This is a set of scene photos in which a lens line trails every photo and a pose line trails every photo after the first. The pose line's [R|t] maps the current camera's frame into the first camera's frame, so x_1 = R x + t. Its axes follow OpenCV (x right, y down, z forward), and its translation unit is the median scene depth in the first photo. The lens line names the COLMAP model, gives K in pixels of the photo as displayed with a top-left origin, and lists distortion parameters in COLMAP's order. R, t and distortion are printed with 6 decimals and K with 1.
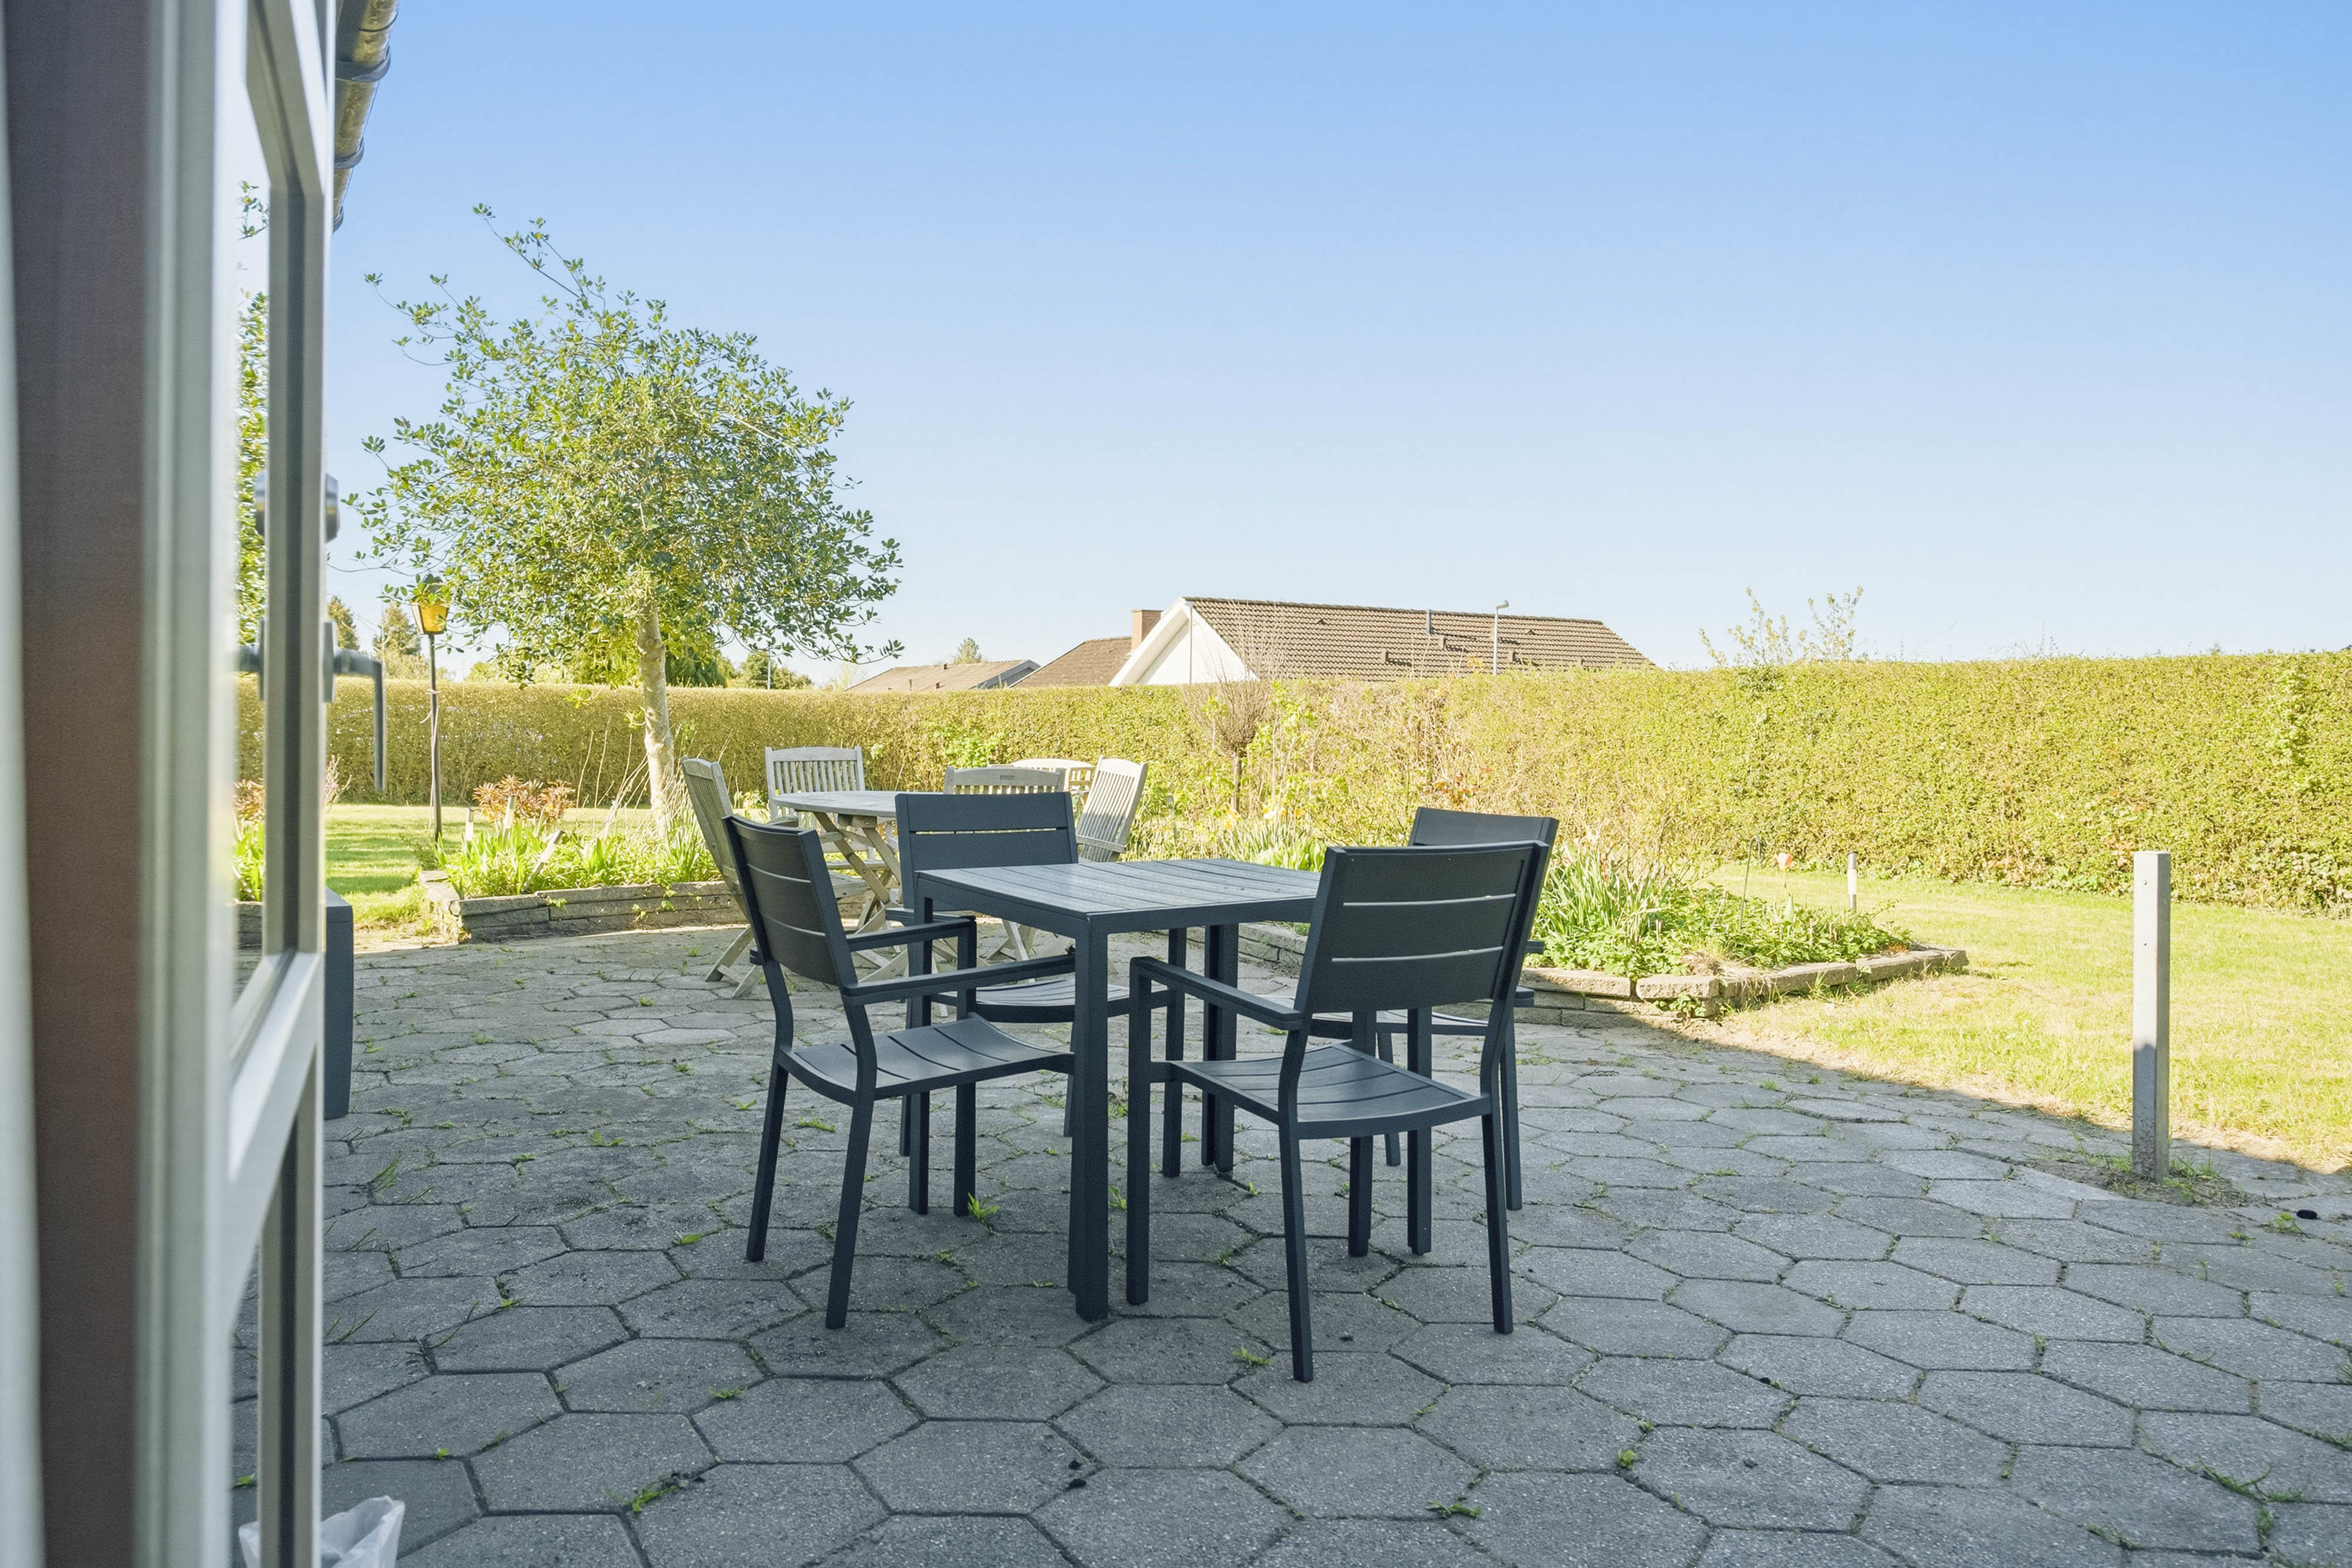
lens RADIAL K [[1753.0, 0, 1171.6], [0, 1753.0, 774.1], [0, 0, 1]] dist [0.002835, 0.000087]
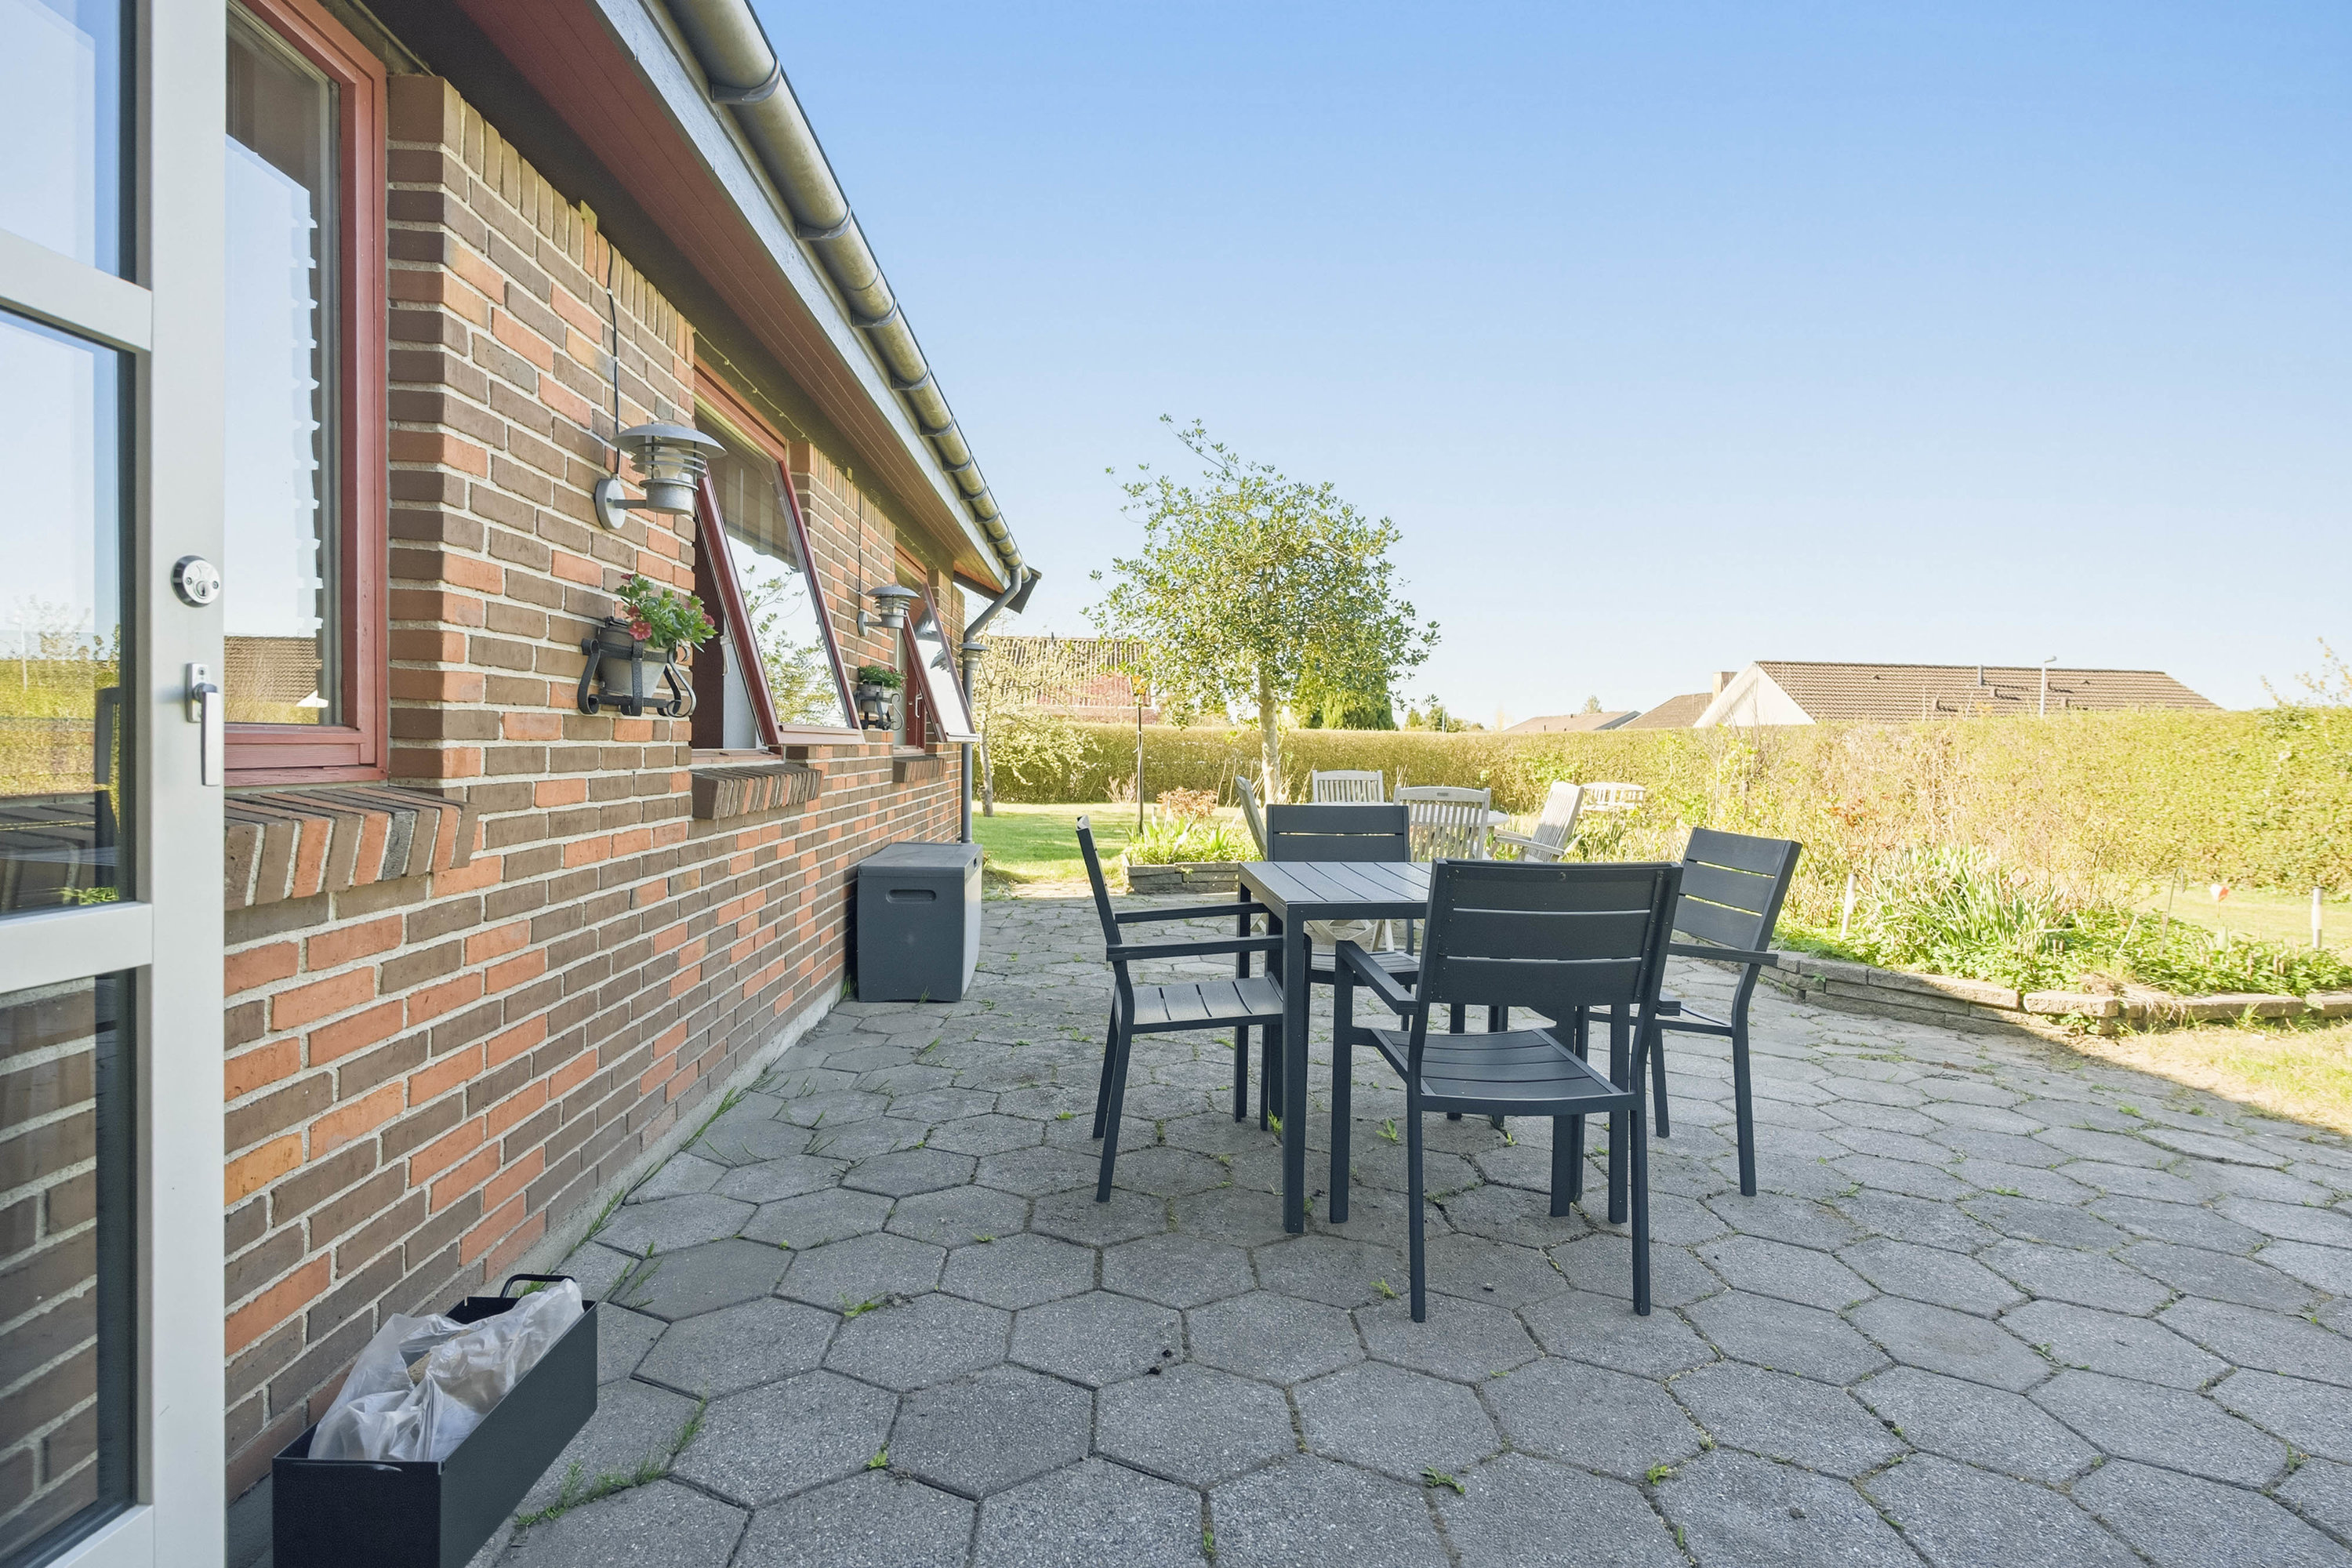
lens RADIAL K [[1187.9, 0, 1189.7], [0, 1187.9, 786.5], [0, 0, 1]] dist [0.002992, 0.000402]
pose [[0.893175, 0.019128, -0.449302, 0.128584], [-0.020698, 0.999785, 0.001418, -0.001216], [0.449233, 0.008033, 0.893379, 0.104511]]
